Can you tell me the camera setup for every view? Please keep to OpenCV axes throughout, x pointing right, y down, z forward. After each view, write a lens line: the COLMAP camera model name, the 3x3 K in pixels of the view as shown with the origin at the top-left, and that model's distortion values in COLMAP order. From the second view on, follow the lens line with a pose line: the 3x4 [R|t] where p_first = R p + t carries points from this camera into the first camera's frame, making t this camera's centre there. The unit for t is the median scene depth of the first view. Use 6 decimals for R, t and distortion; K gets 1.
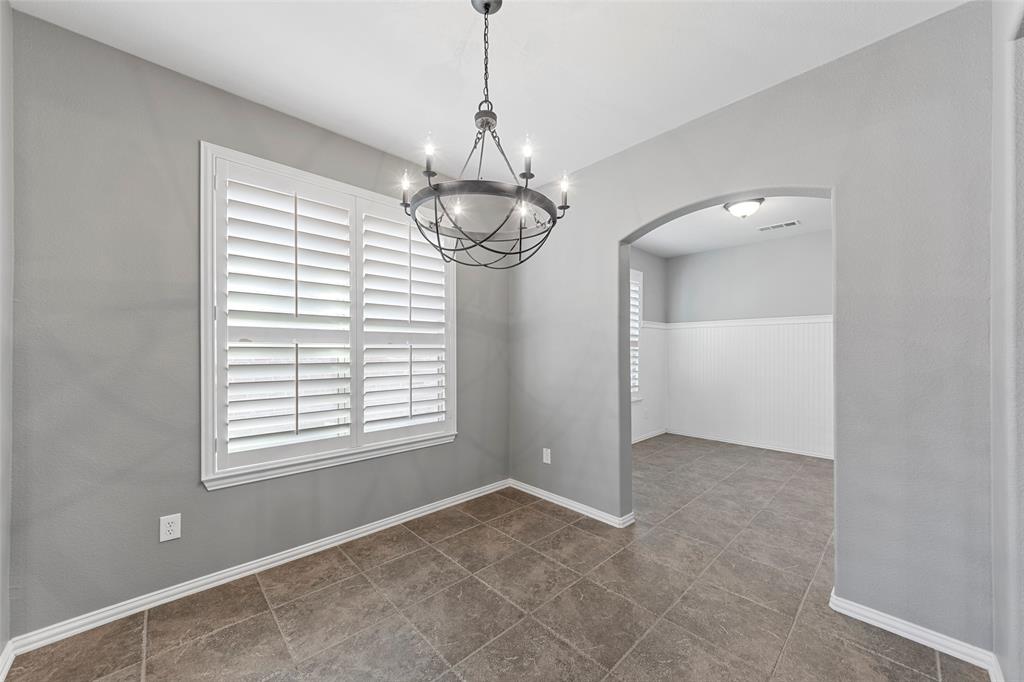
lens RADIAL K [[384.1, 0, 514.5], [0, 384.1, 345.1], [0, 0, 1]] dist [-0.002109, 0.000044]
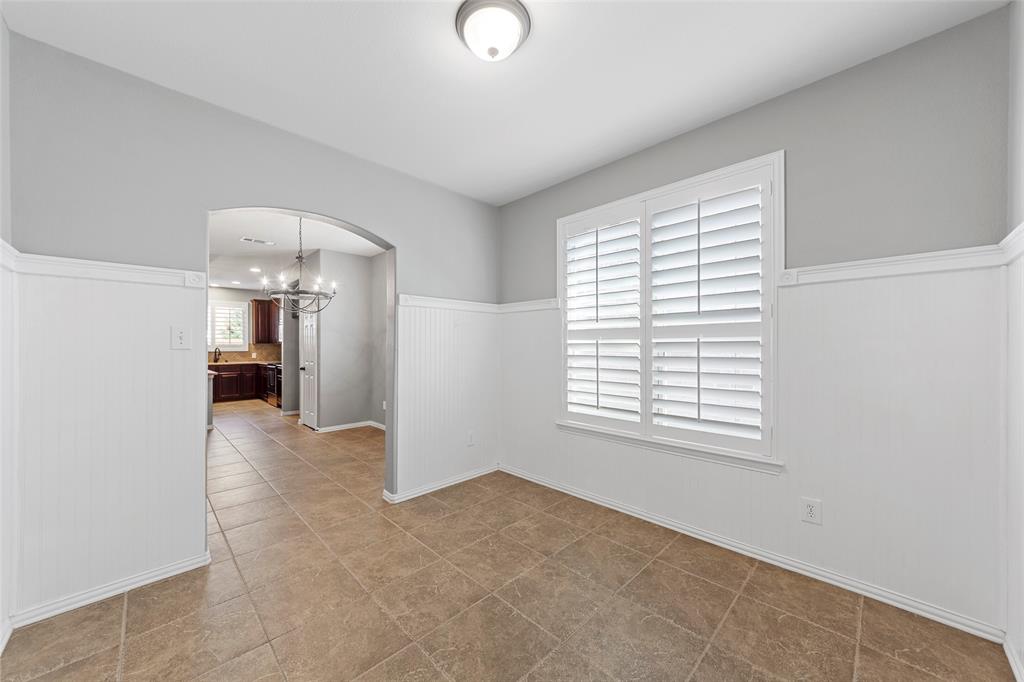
lens RADIAL K [[384.1, 0, 514.5], [0, 384.1, 345.1], [0, 0, 1]] dist [-0.002109, 0.000044]
pose [[-0.004072, 0.000731, -0.999991, 0.755987], [0.016578, 0.999862, 0.000663, 0.007859], [0.999854, -0.016575, -0.004084, 0.735571]]
